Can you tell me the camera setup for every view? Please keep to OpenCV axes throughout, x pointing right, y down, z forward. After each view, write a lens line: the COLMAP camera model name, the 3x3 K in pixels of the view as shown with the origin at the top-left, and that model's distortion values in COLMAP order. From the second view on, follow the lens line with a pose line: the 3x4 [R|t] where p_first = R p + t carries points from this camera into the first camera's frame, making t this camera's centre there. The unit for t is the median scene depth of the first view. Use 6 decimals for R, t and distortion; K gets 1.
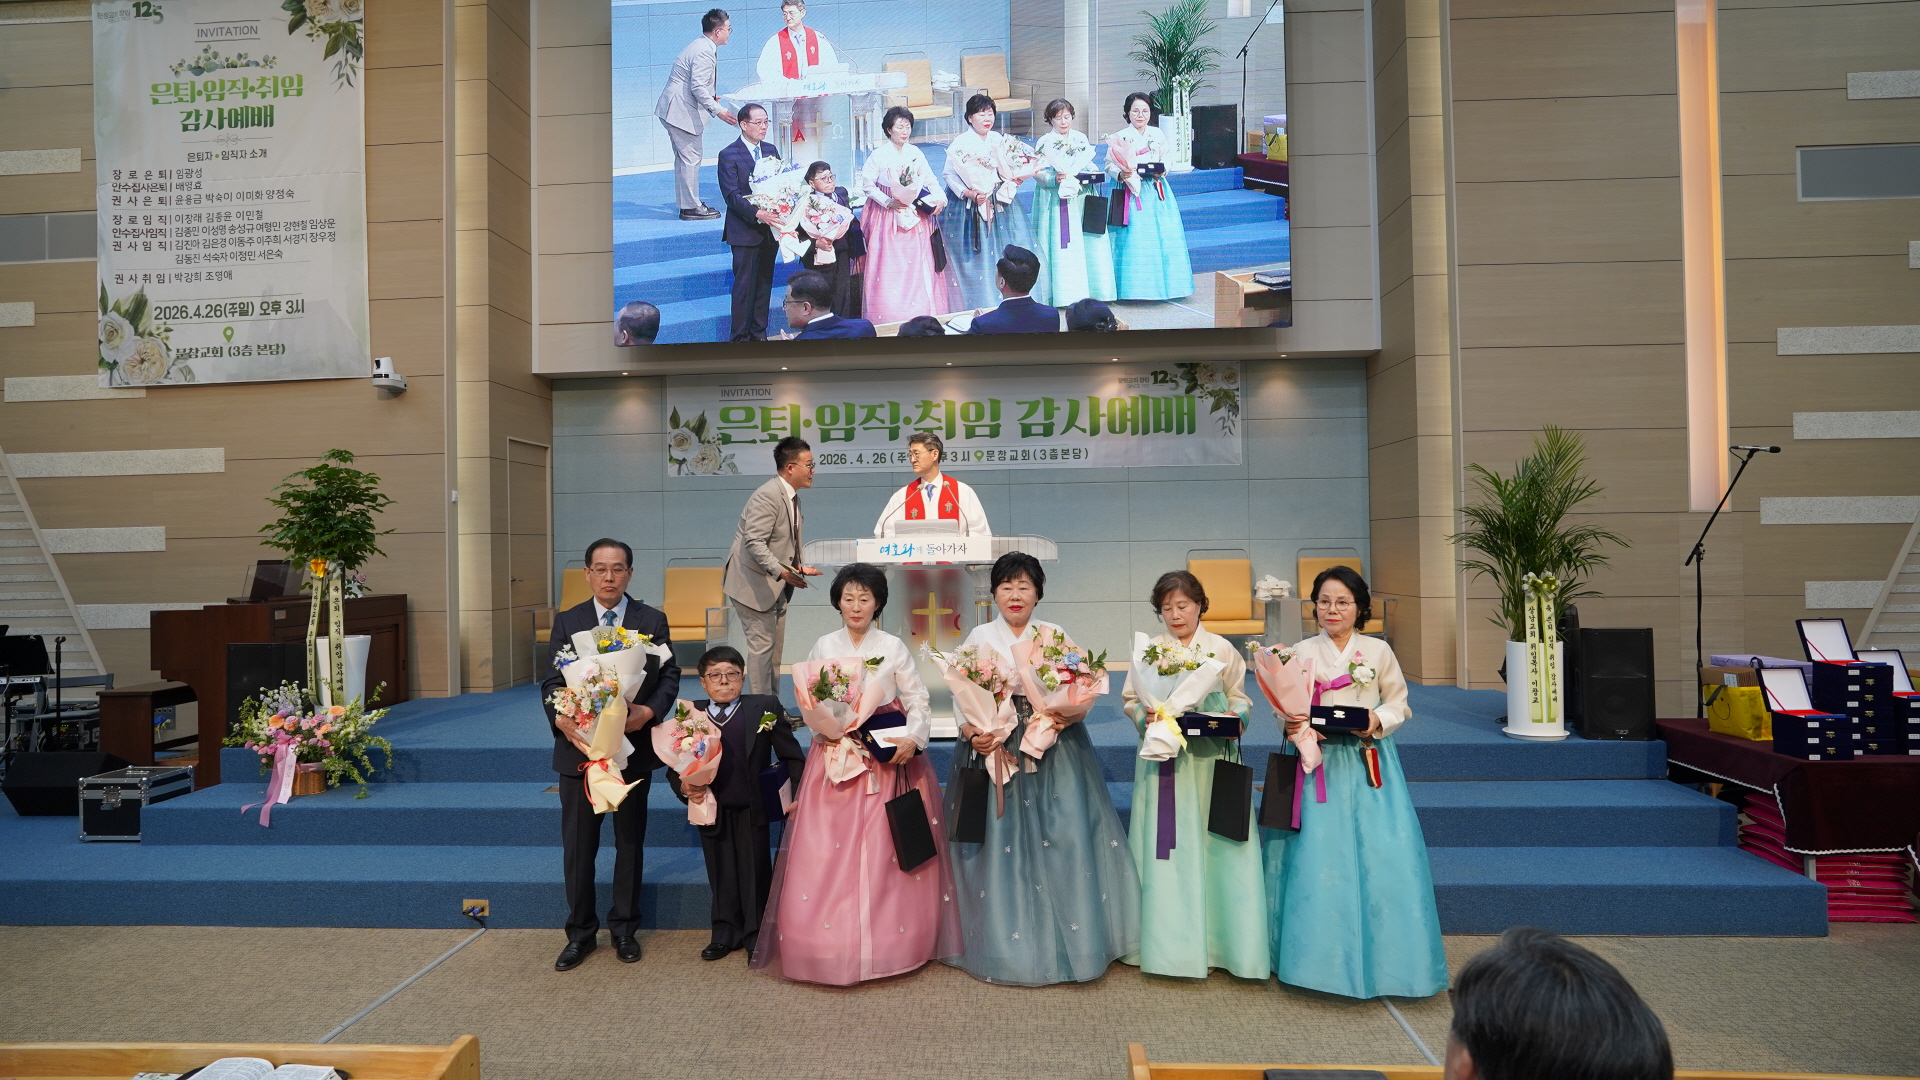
lens RADIAL K [[1044.2, 0, 966.5], [0, 1044.2, 538.6], [0, 0, 1]] dist [-0.044624, 0.020573]
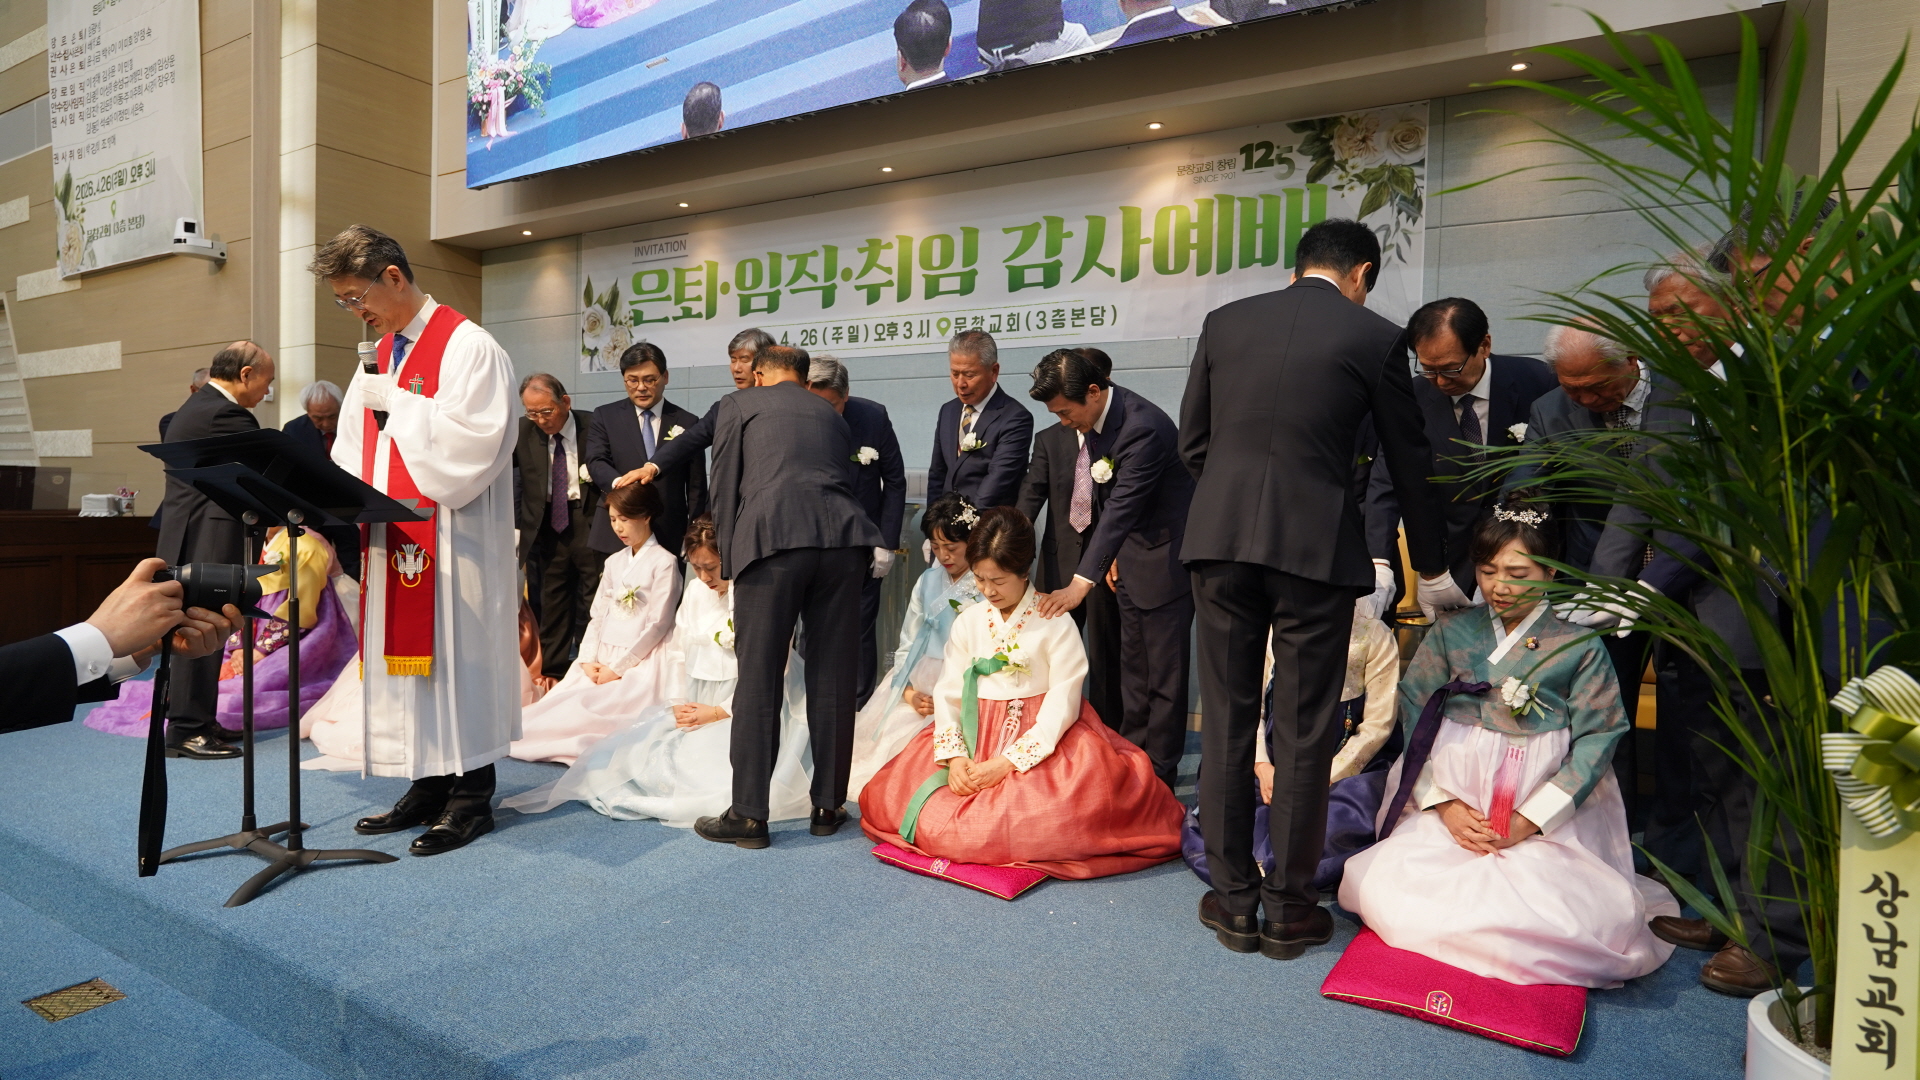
lens RADIAL K [[1044.2, 0, 968.4], [0, 1044.2, 543.2], [0, 0, 1]] dist [-0.044624, 0.020573]
pose [[0.884695, 0.059827, -0.462314, 0.304517], [-0.035874, 0.997527, 0.060438, 0.005502], [0.464787, -0.036884, 0.884654, 0.491409]]
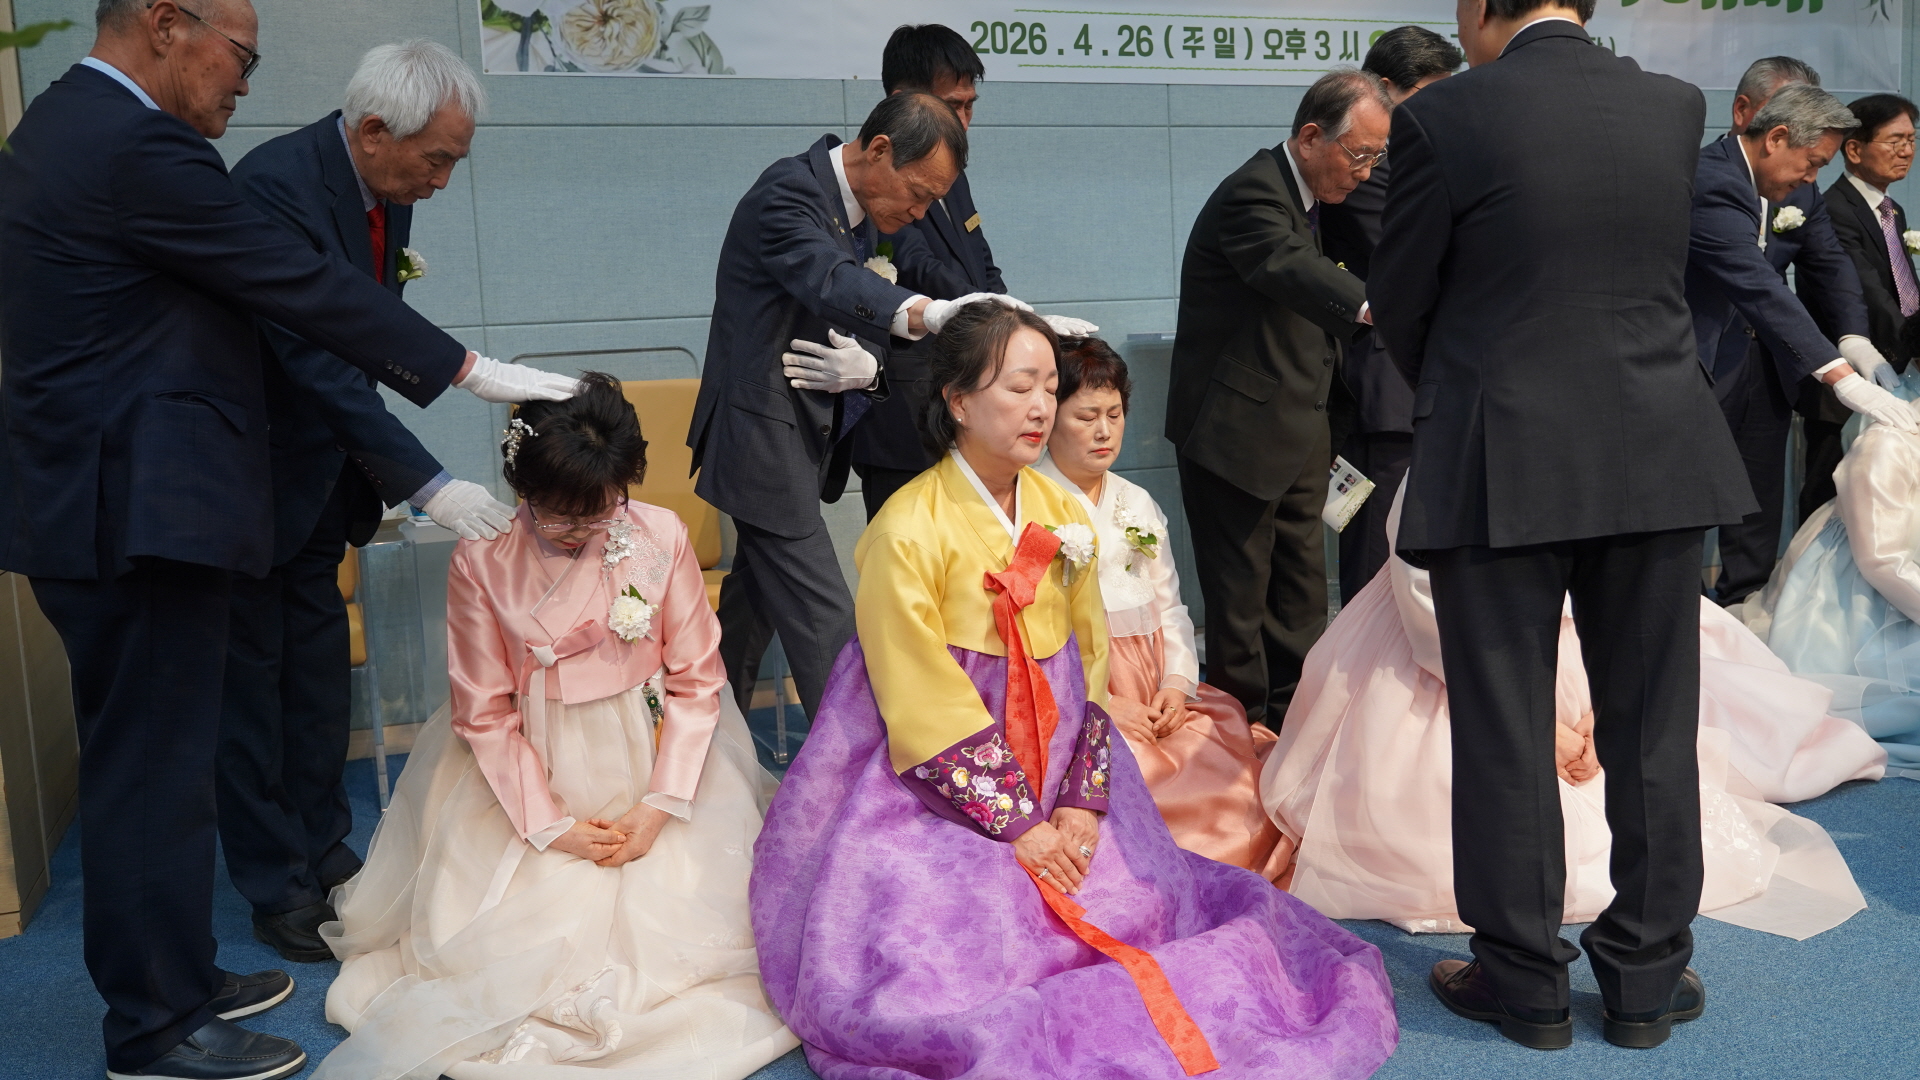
lens RADIAL K [[1647.8, 0, 962.4], [0, 1647.8, 532.5], [0, 0, 1]] dist [-0.013202, 0.019666]
pose [[0.913766, -0.072719, 0.399680, -0.367520], [0.025783, 0.992246, 0.121585, 0.015779], [-0.405422, -0.100795, 0.908556, 0.525657]]
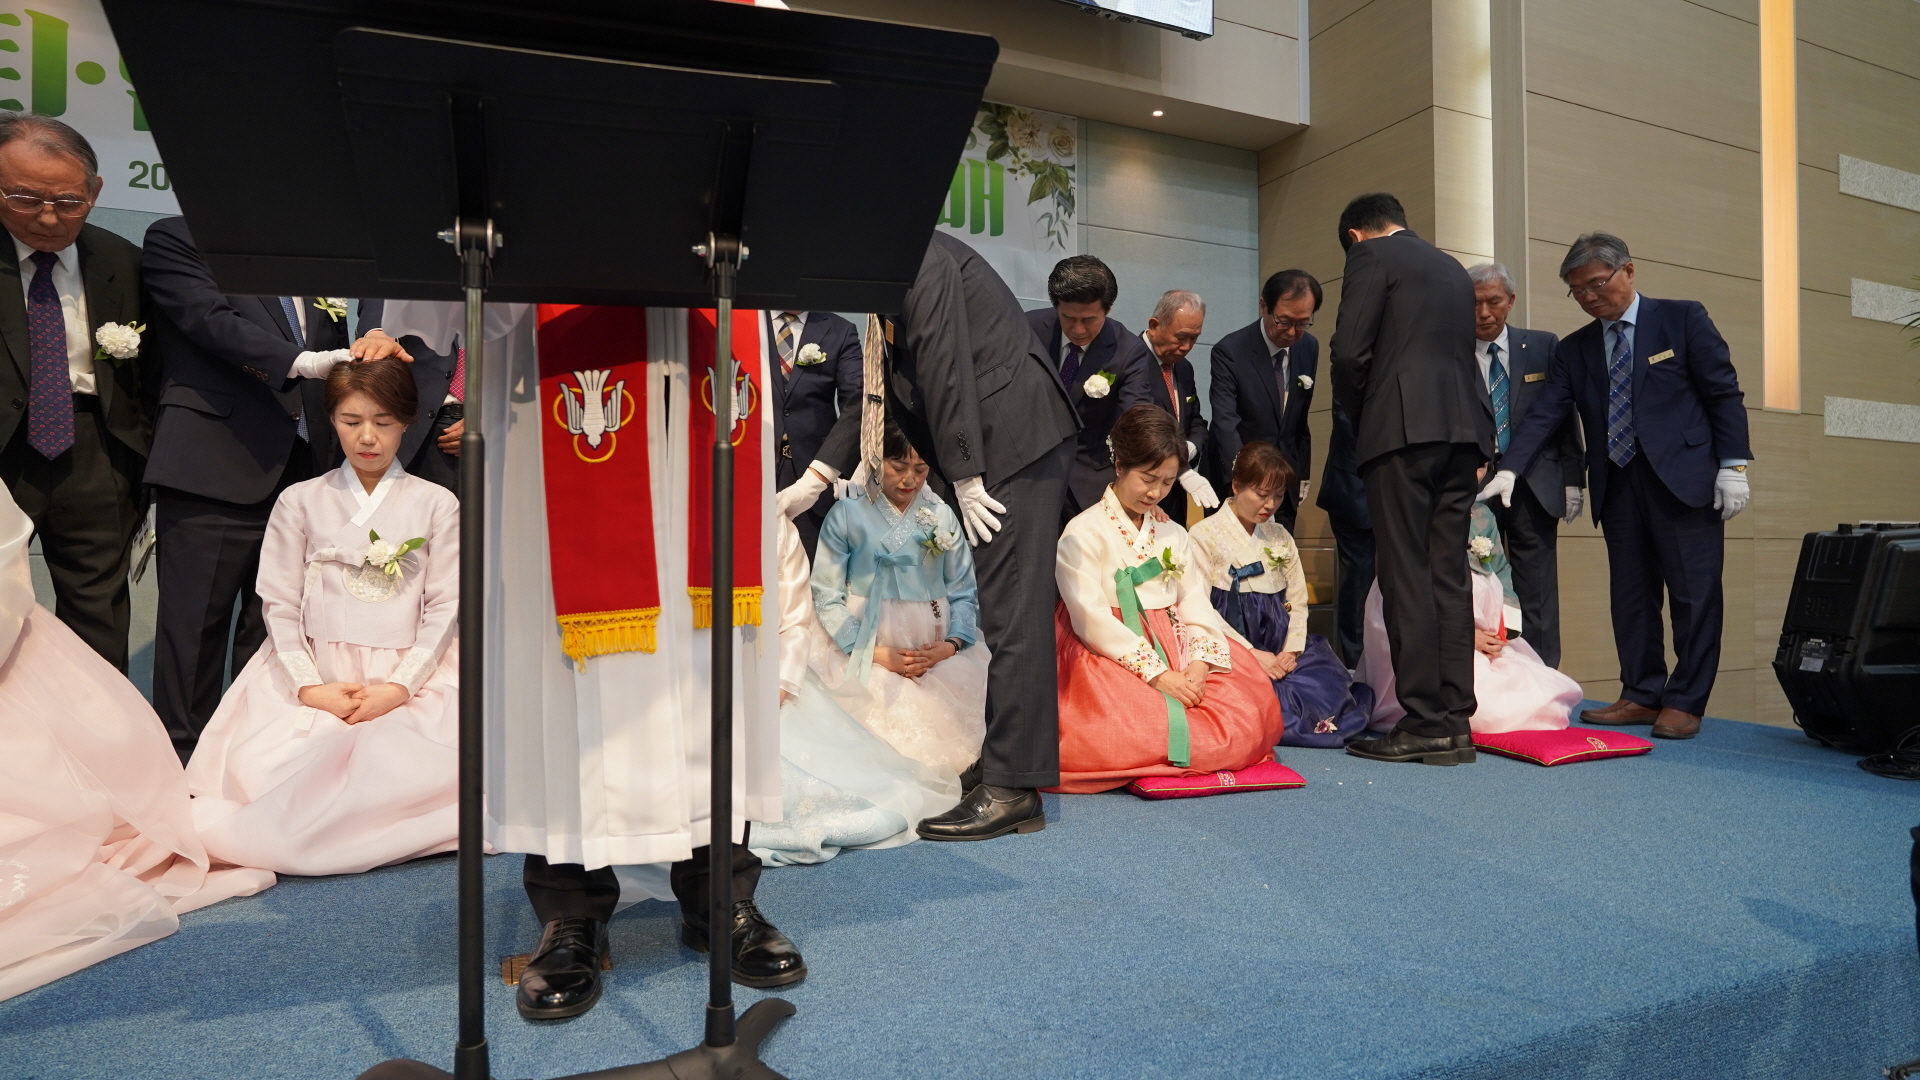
lens RADIAL K [[1044.2, 0, 961.7], [0, 1044.2, 550.5], [0, 0, 1]] dist [-0.044624, 0.020573]
pose [[0.892692, 0.013571, 0.450462, -0.035384], [-0.014495, 0.999894, -0.001399, 0.059780], [-0.450433, -0.005280, 0.892794, 0.536703]]
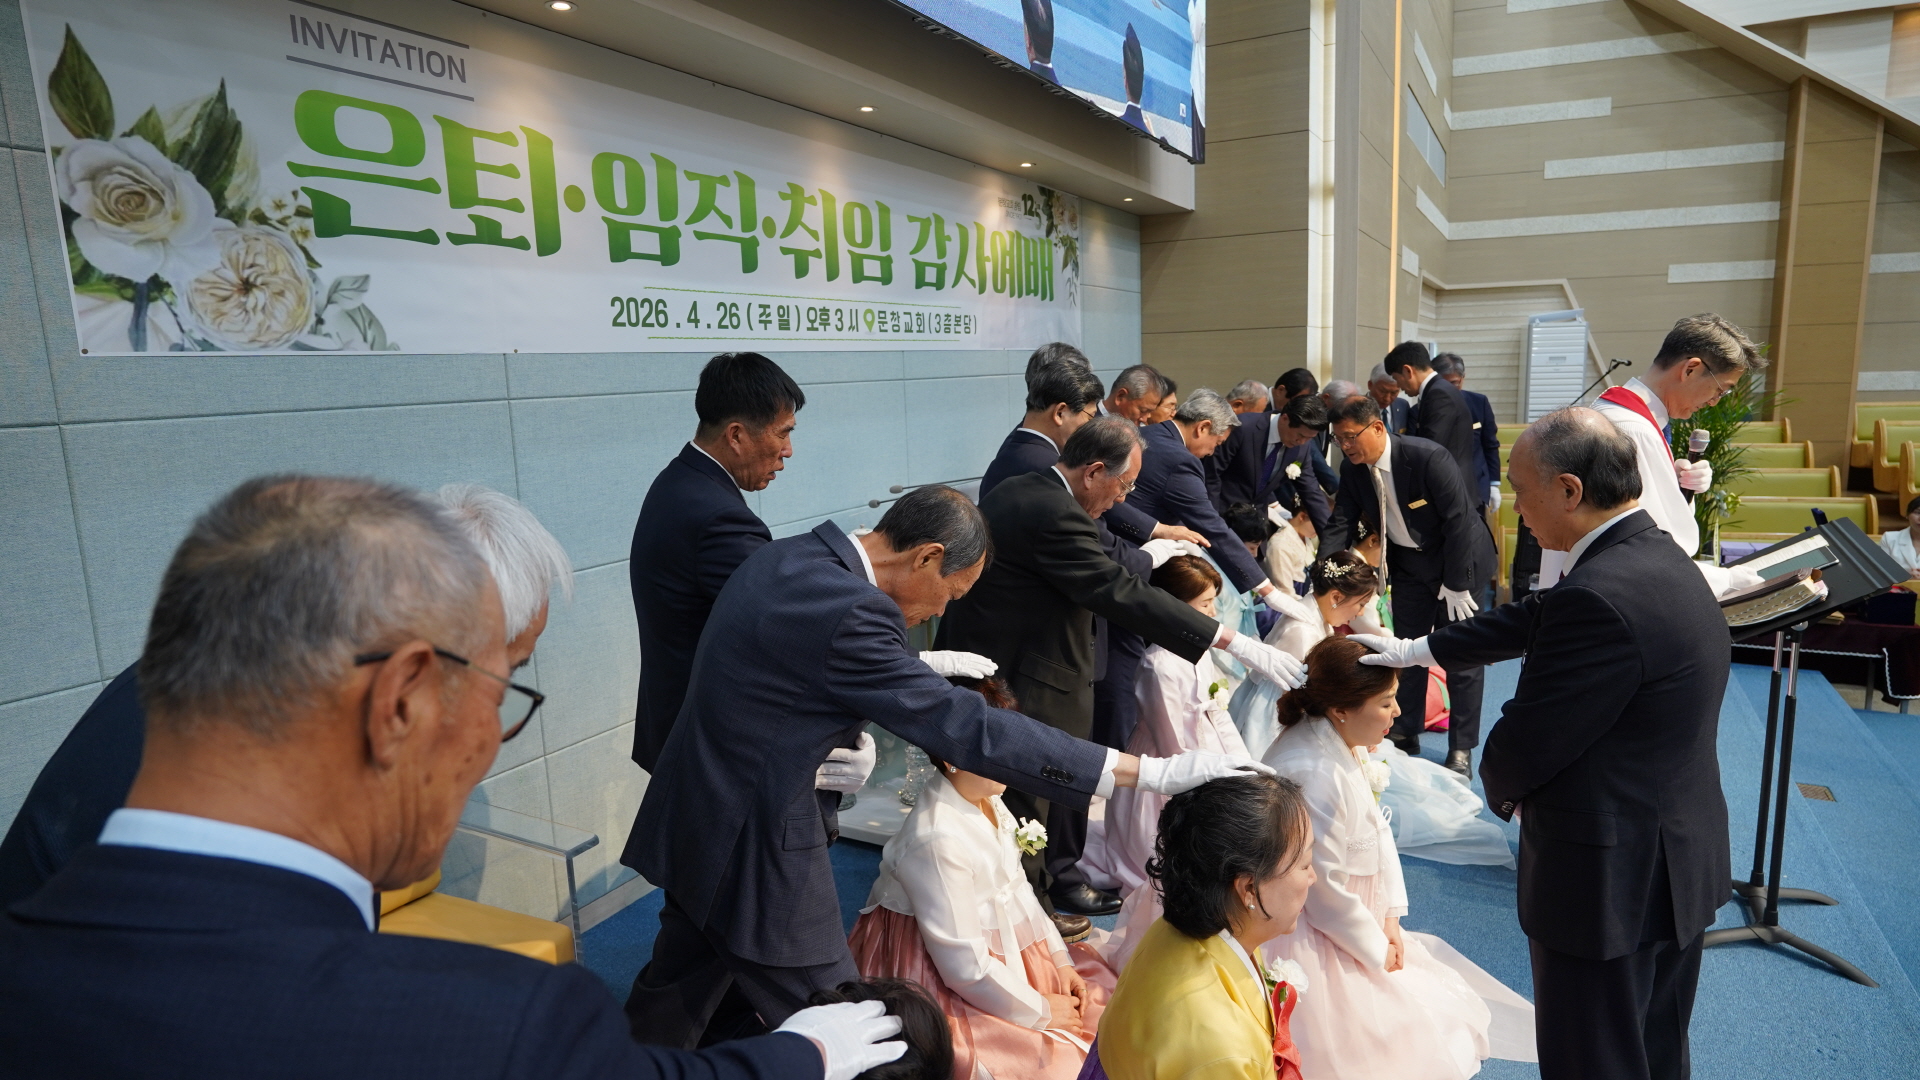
lens RADIAL K [[1044.2, 0, 959.2], [0, 1044.2, 537.1], [0, 0, 1]] dist [-0.044624, 0.020573]
pose [[0.446718, -0.140513, 0.883572, -0.411426], [0.018064, 0.988805, 0.148115, -0.051681], [-0.894492, -0.050205, 0.444256, 0.753240]]
